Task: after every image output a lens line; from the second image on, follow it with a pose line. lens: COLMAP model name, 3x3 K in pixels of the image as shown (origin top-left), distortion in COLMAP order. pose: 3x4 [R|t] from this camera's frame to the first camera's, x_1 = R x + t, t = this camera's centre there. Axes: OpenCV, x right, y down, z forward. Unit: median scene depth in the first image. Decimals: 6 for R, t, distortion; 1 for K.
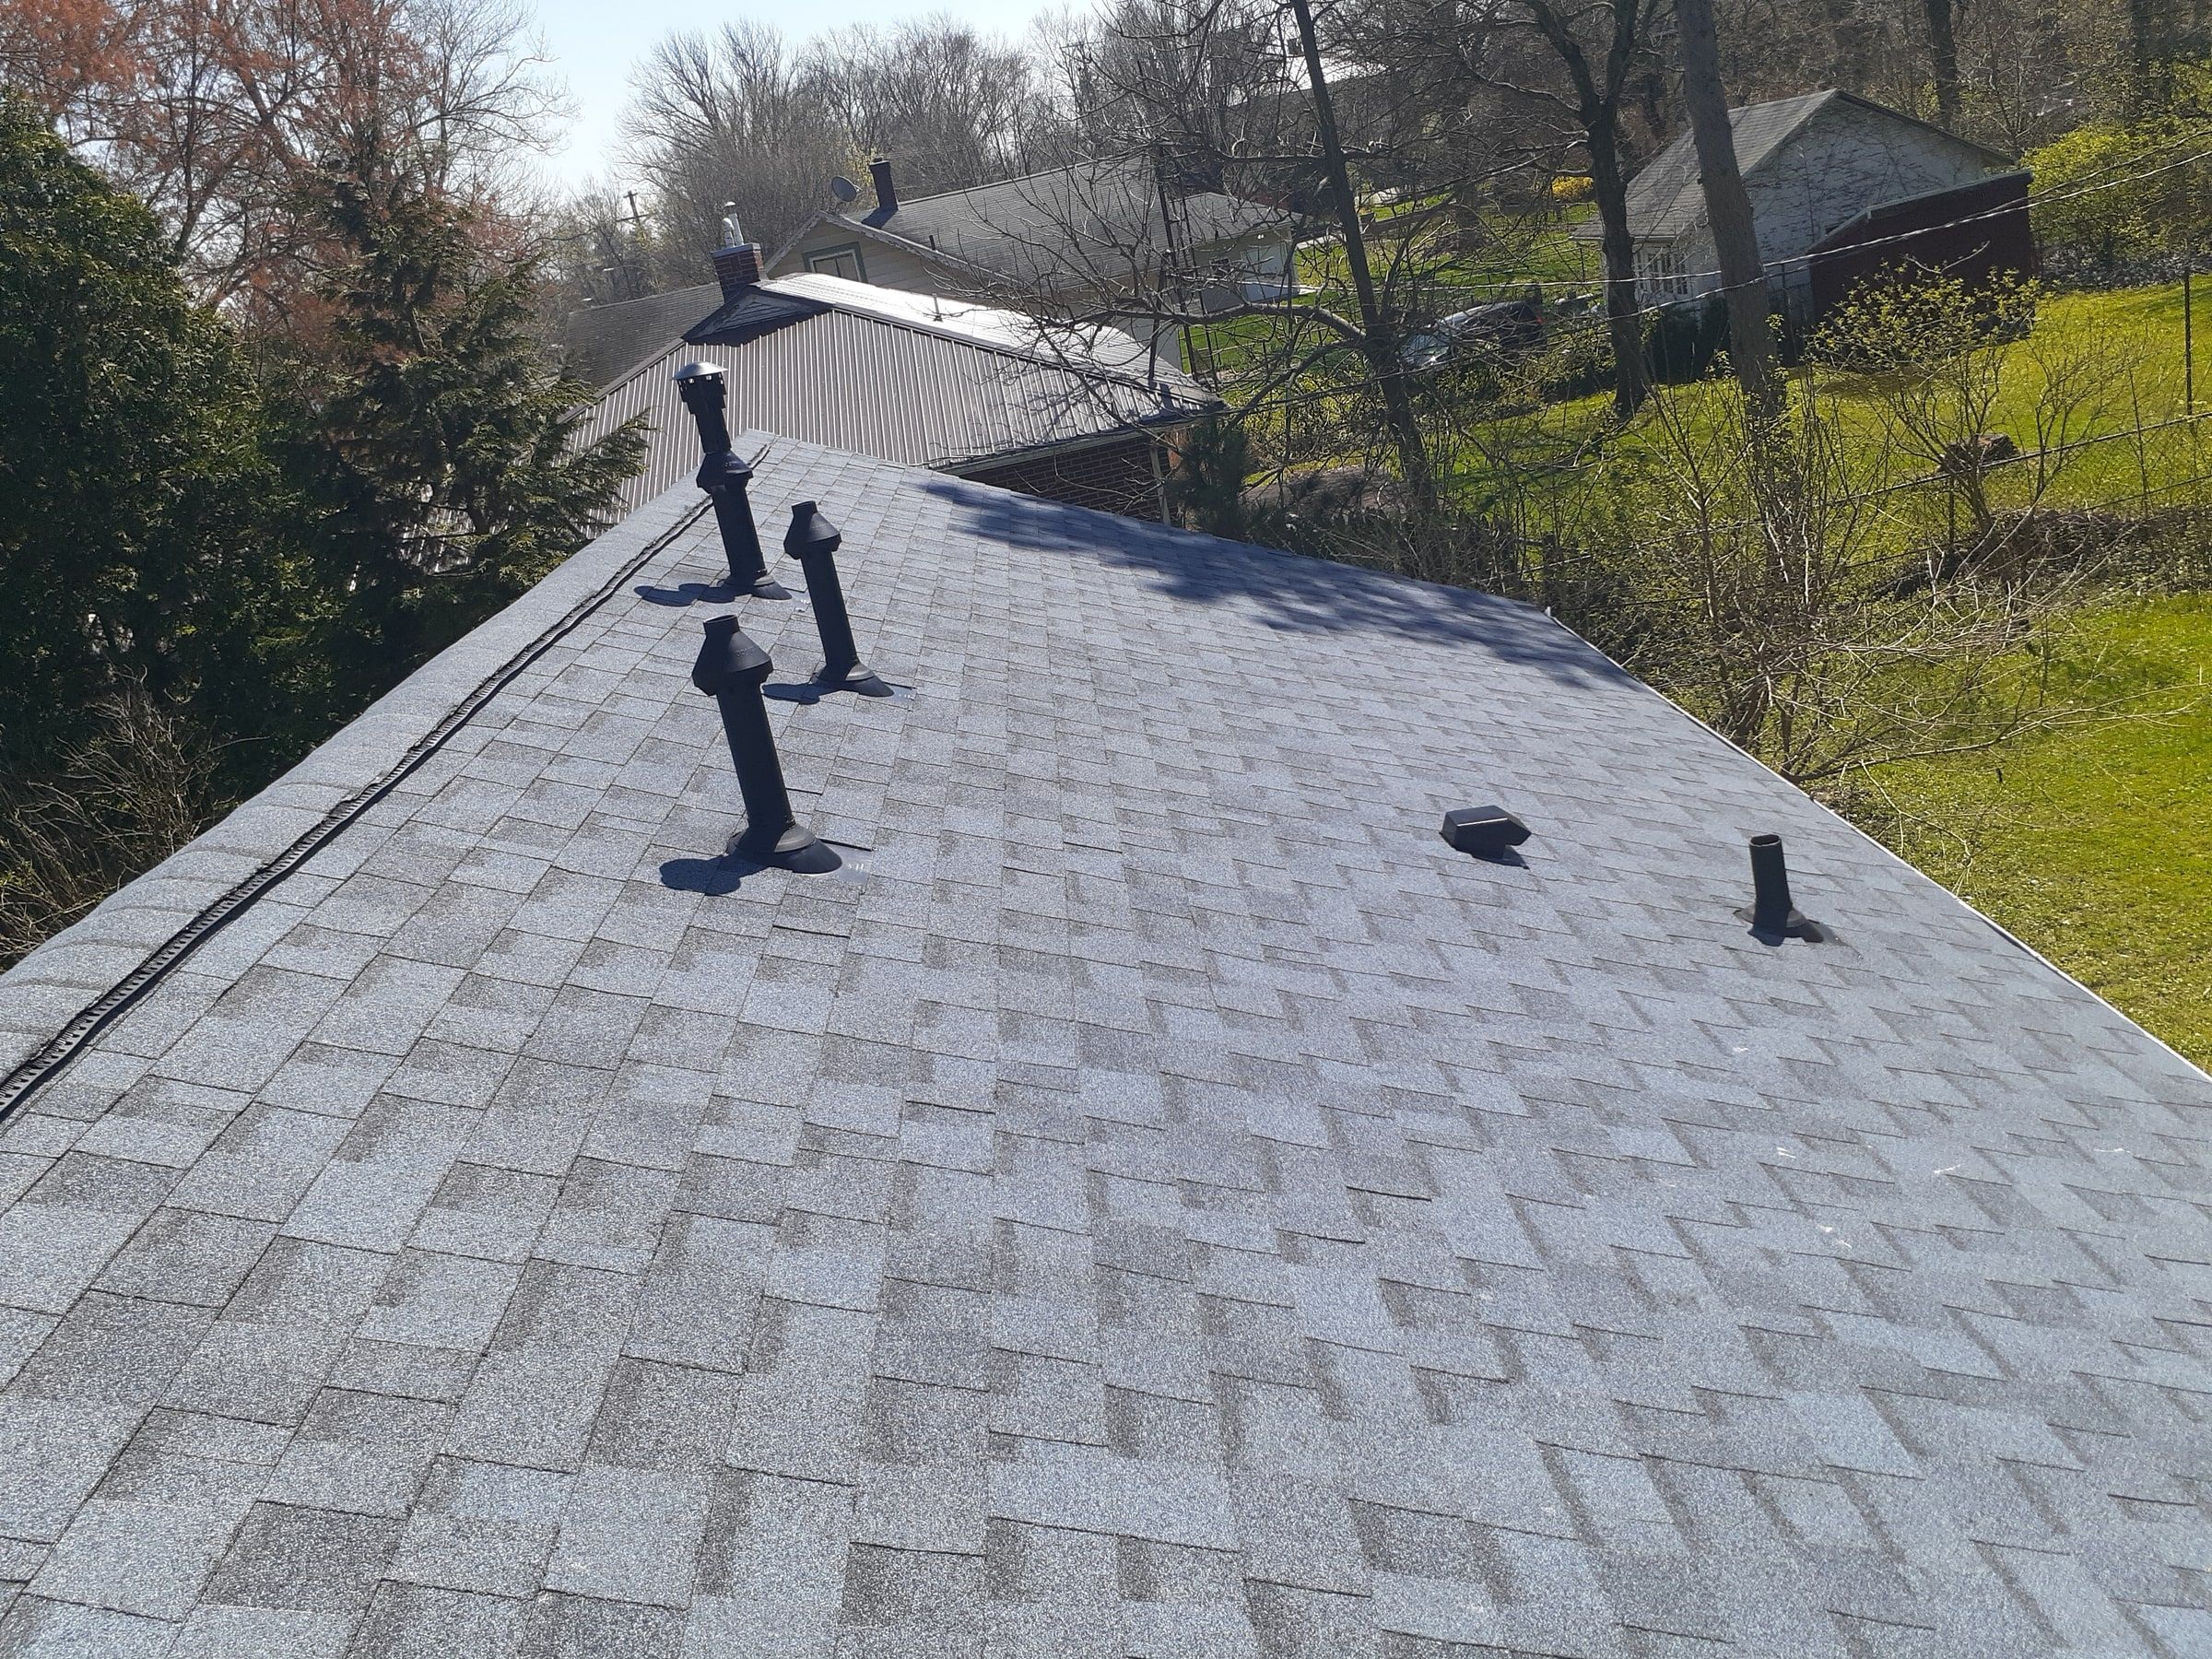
lens RADIAL K [[1722.8, 0, 1106.0], [0, 1722.8, 829.5], [0, 0, 1]] dist [0.062544, -0.102865]
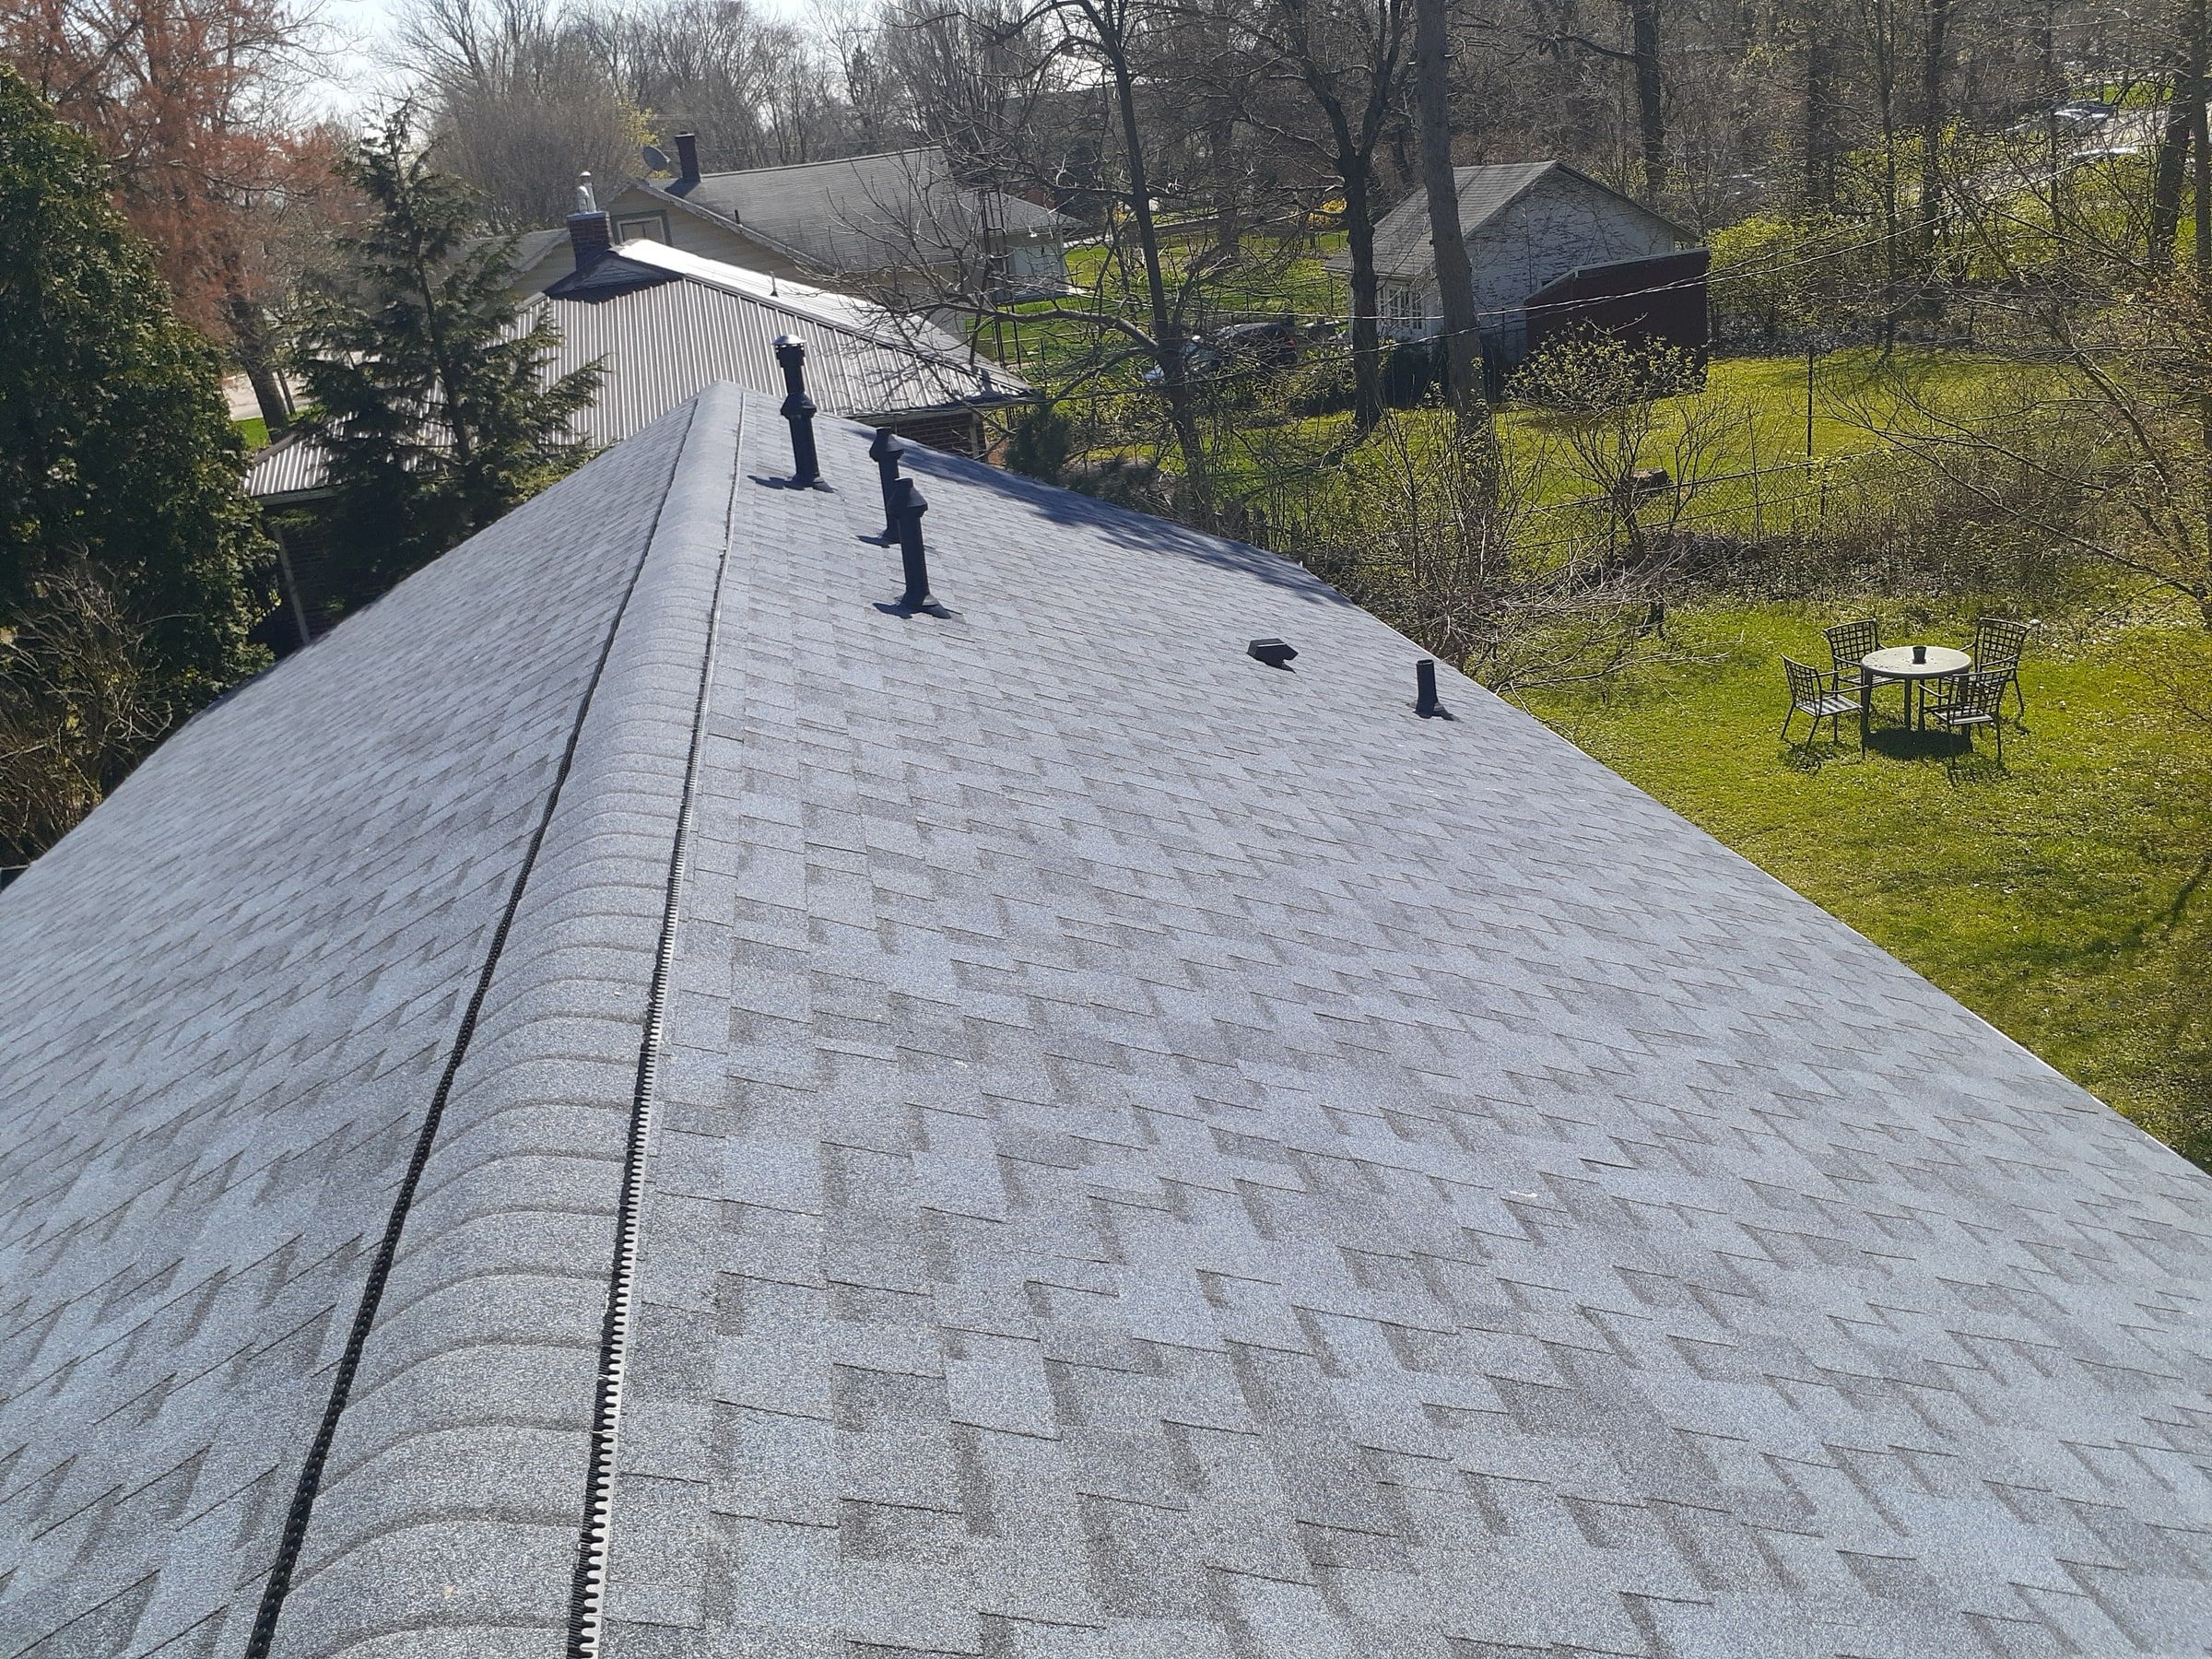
lens RADIAL K [[1694.3, 0, 1057.4], [0, 1694.3, 826.6], [0, 0, 1]] dist [0.053367, -0.123088]
pose [[0.990912, 0.050030, 0.124864, -0.042293], [-0.051199, 0.998669, 0.006171, 0.038956], [-0.124389, -0.012508, 0.992155, -0.142742]]
